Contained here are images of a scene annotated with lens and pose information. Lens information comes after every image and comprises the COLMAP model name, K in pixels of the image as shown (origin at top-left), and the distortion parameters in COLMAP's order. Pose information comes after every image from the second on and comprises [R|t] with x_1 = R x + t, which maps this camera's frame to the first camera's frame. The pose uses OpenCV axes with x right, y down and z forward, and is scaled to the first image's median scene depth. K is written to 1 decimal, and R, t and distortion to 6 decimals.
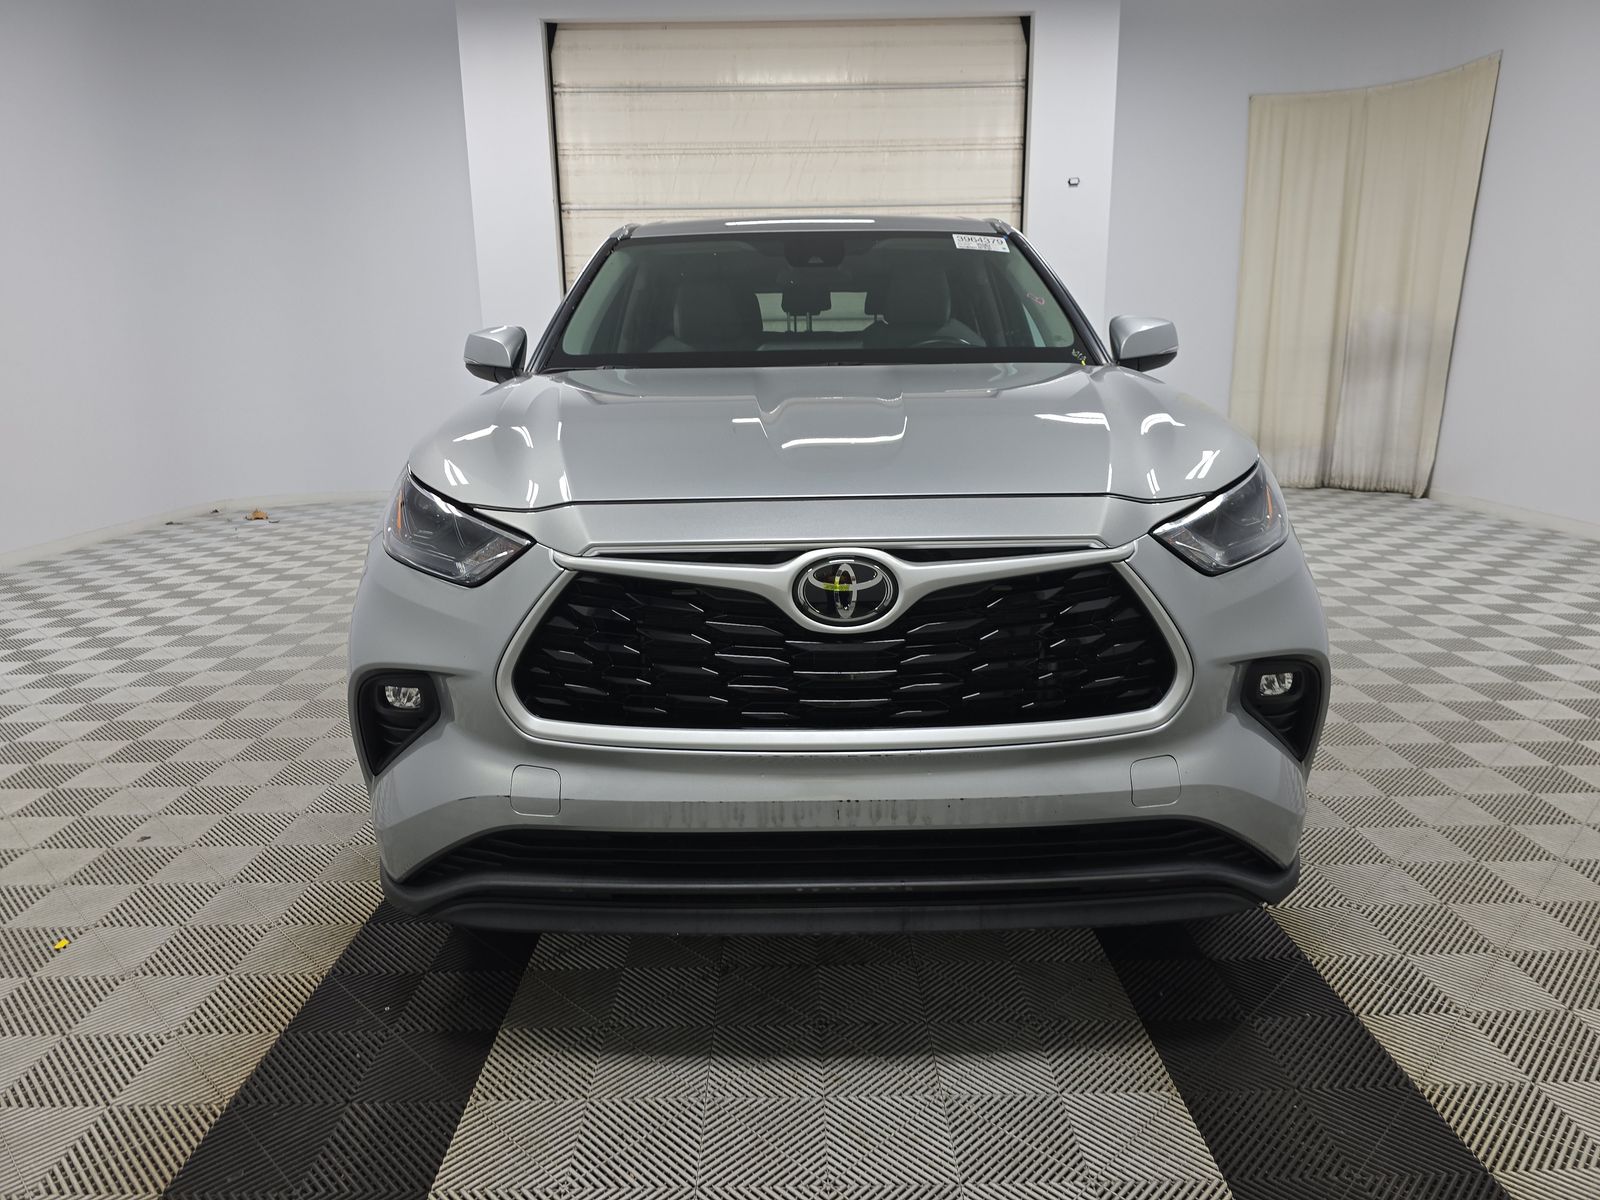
lens RADIAL K [[1095.6, 0, 800.0], [0, 1095.6, 600.0], [0, 0, 1]] dist [0.027659, -0.004330]
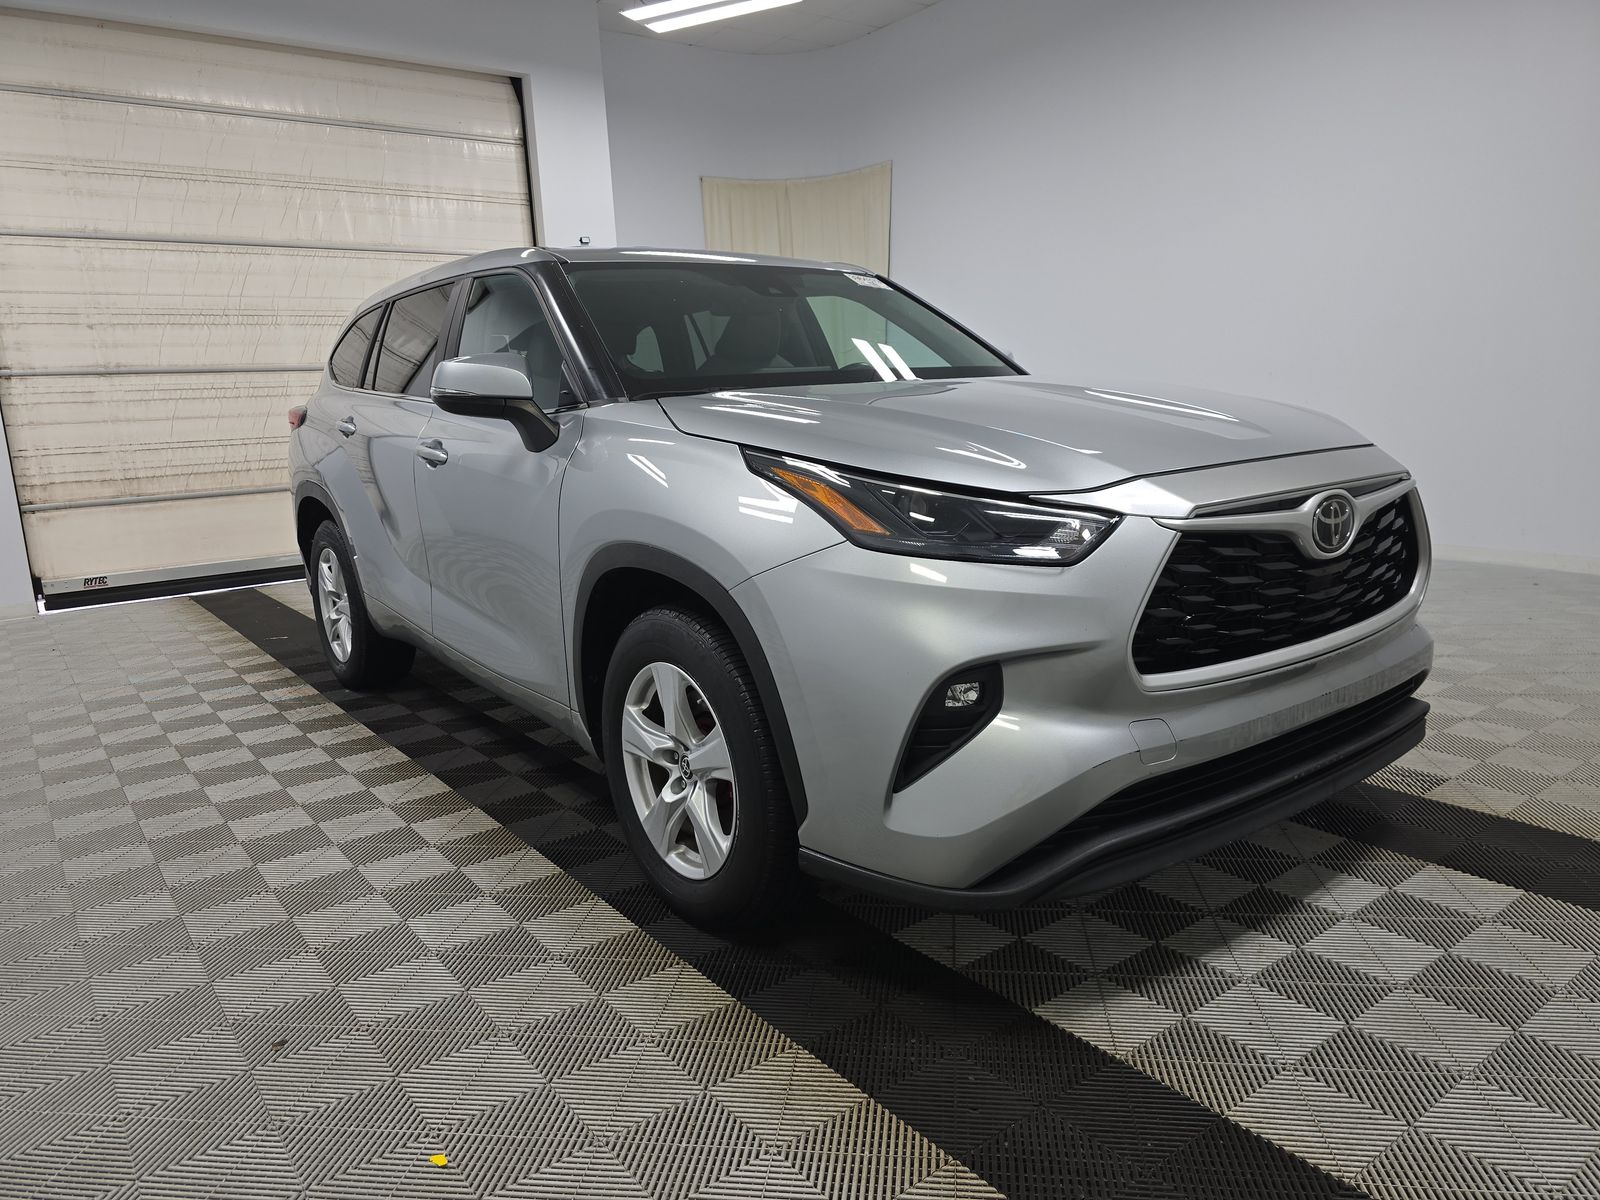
lens RADIAL K [[1070.4, 0, 800.0], [0, 1070.4, 600.0], [0, 0, 1]] dist [0.033661, -0.008913]
pose [[0.811693, -0.134948, 0.568282, -0.220765], [0.162040, 0.986780, 0.002882, -0.004604], [-0.561158, 0.089745, 0.822829, 0.060213]]
